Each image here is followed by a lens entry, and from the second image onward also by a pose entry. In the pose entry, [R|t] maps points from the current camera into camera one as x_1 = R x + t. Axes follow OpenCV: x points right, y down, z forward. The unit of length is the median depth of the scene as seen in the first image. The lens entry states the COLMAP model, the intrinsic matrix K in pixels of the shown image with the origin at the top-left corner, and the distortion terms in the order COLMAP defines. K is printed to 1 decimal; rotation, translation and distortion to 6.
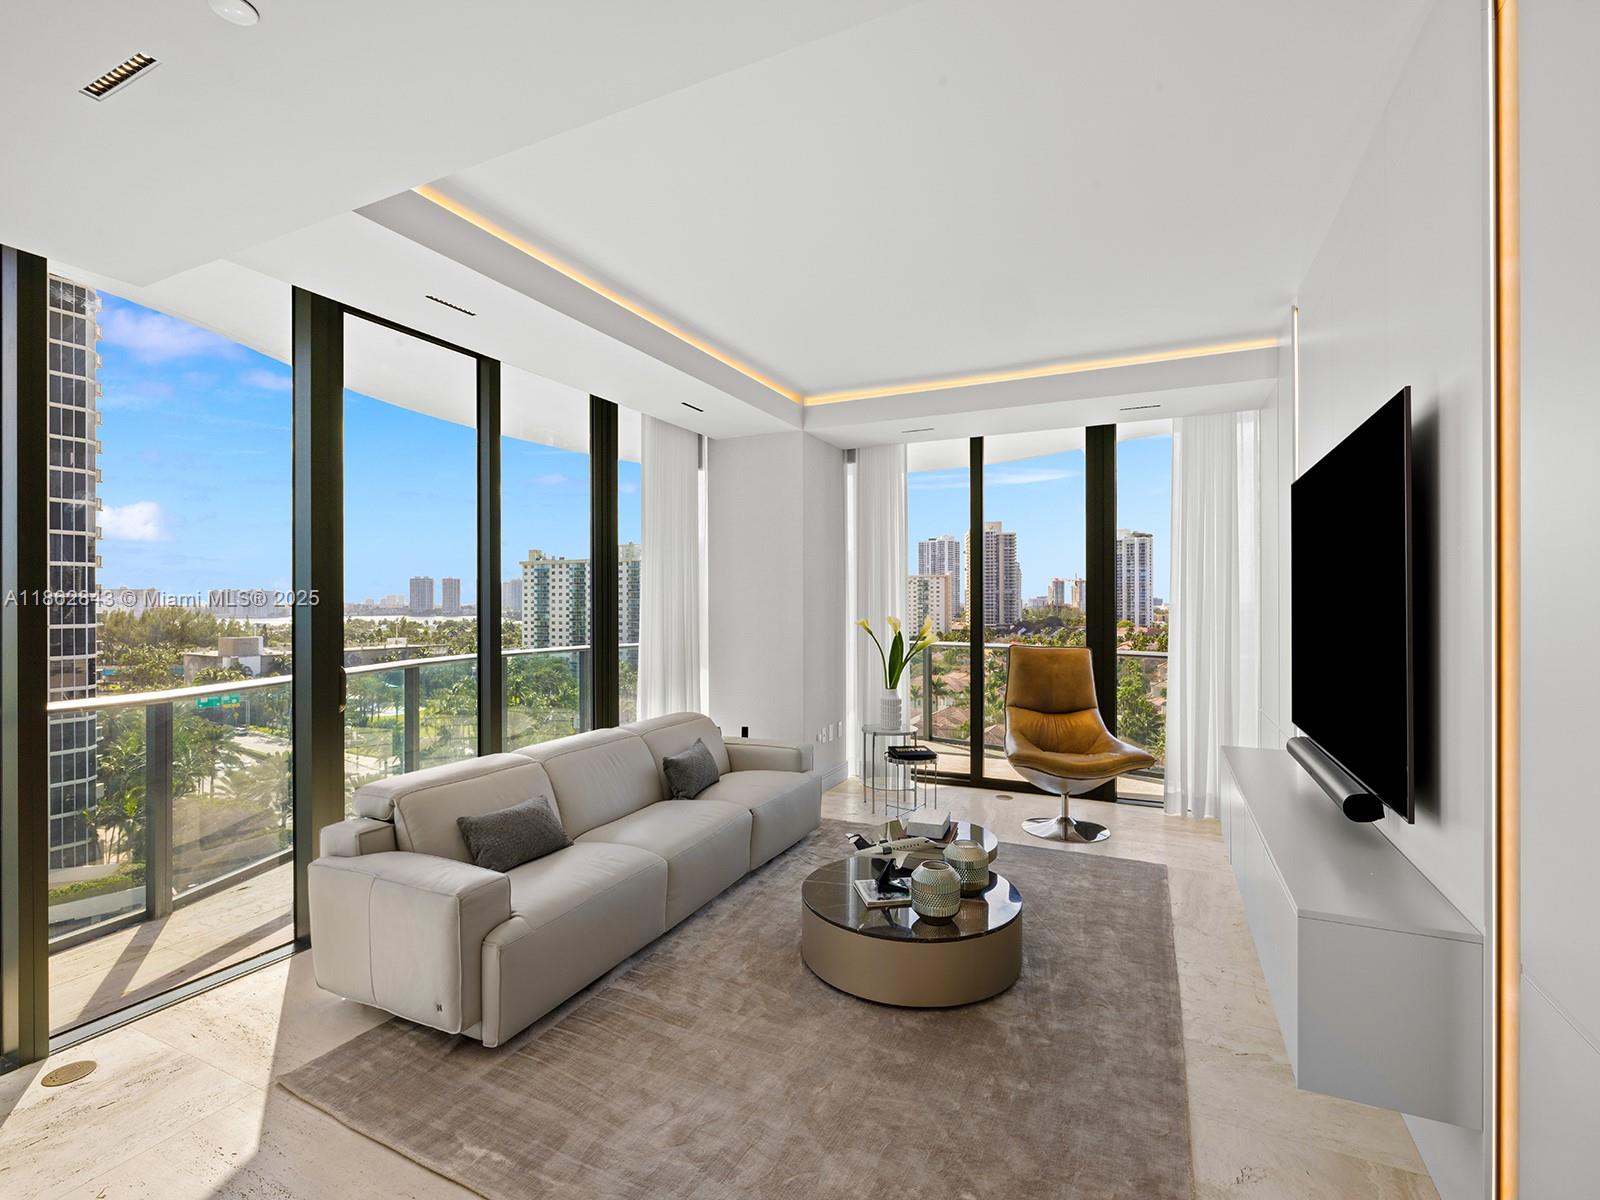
lens RADIAL K [[751.6, 0, 794.1], [0, 751.6, 604.4], [0, 0, 1]] dist [-0.010329, 0.001066]
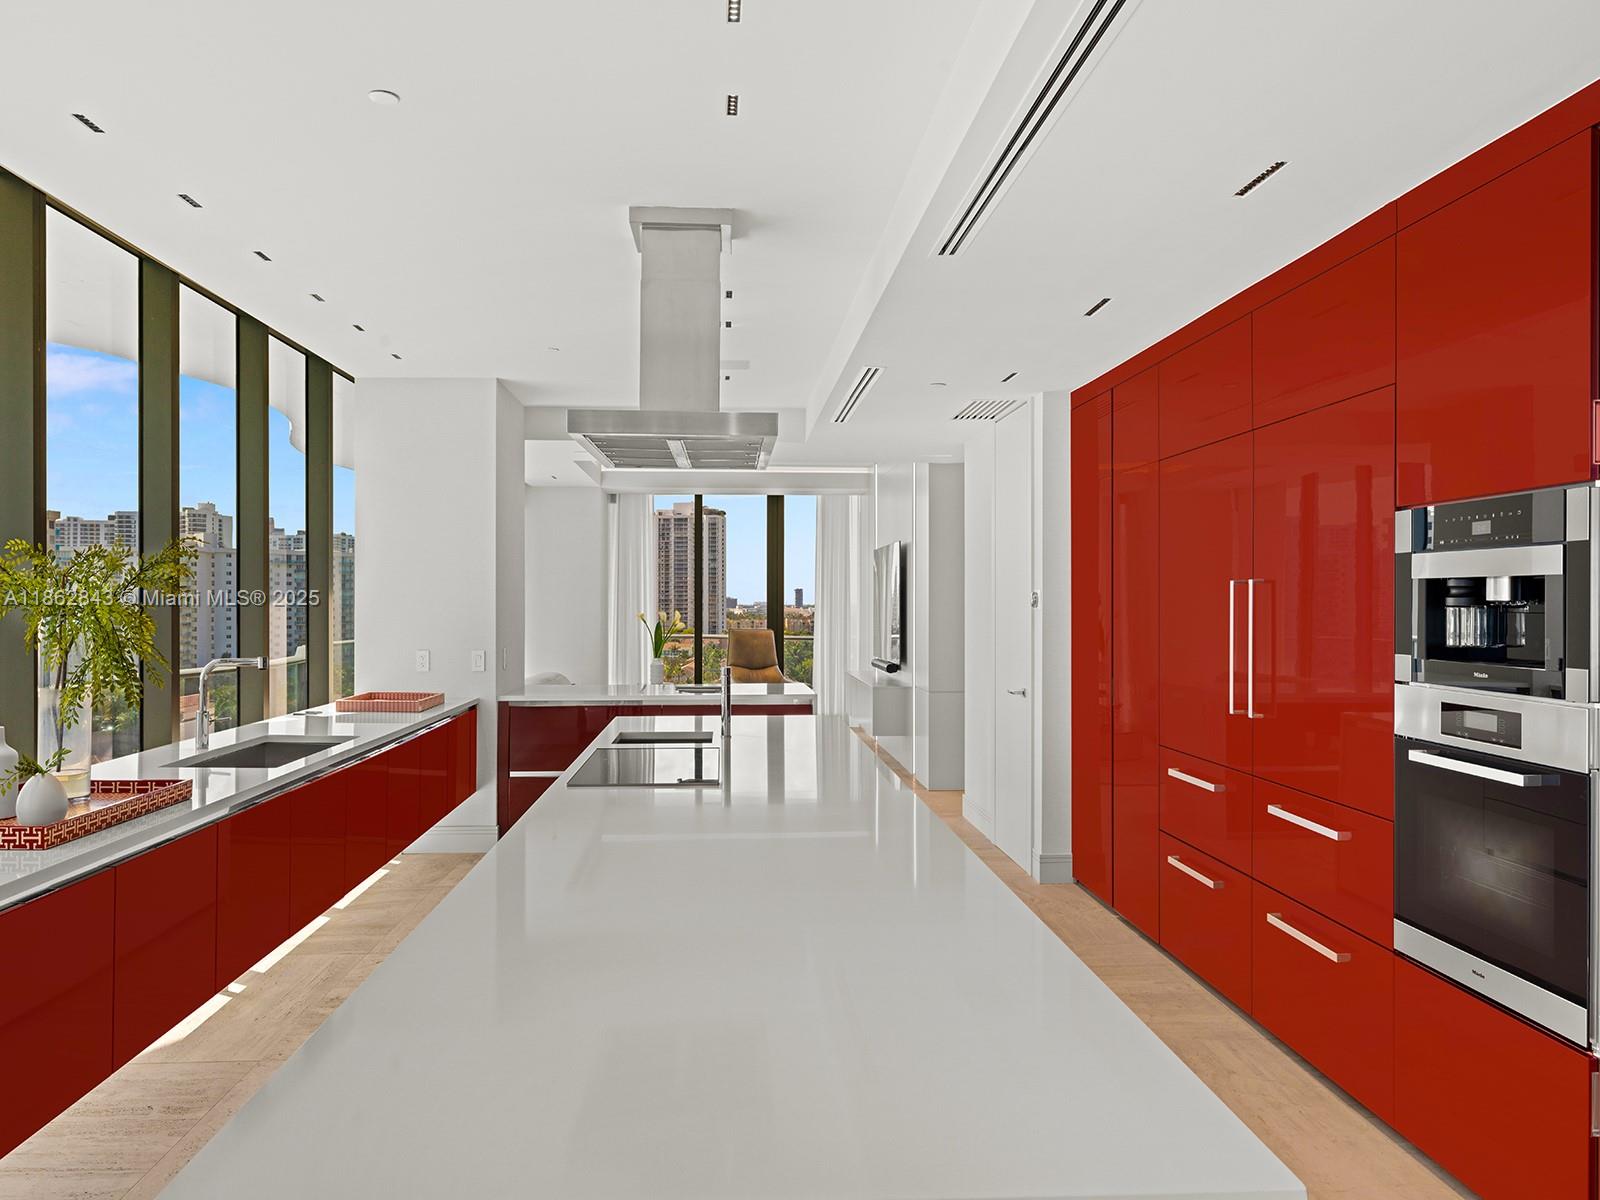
lens RADIAL K [[1086.3, 0, 810.7], [0, 1086.3, 601.0], [0, 0, 1]] dist [0.012874, -0.001785]
pose [[0.864687, 0.003201, 0.502301, -0.932661], [-0.000191, 0.999982, -0.006044, 0.010277], [-0.502311, 0.005130, 0.864672, -1.412867]]
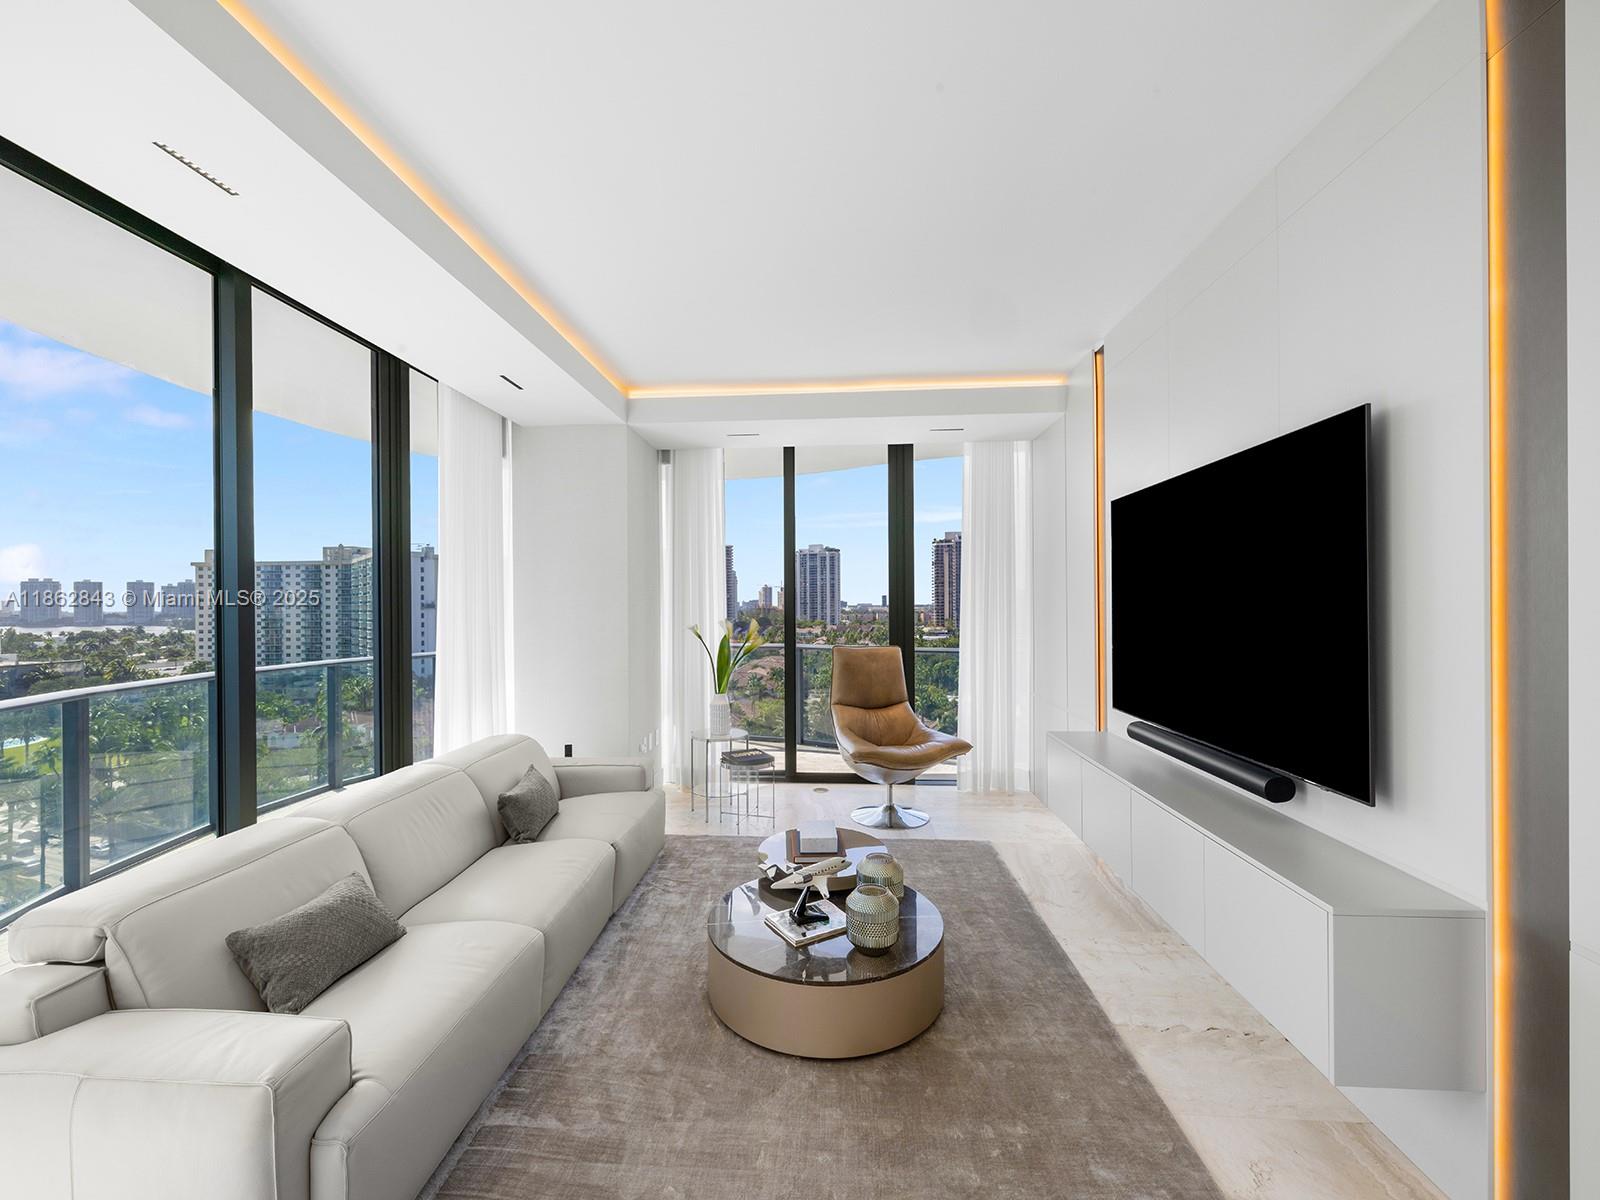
lens RADIAL K [[673.8, 0, 796.1], [0, 673.8, 608.8], [0, 0, 1]] dist [0.001359, -0.001365]
pose [[0.927897, -0.008022, 0.372750, -0.140670], [0.007480, 0.999968, 0.002901, -0.001669], [-0.372761, 0.000096, 0.927927, 0.180298]]
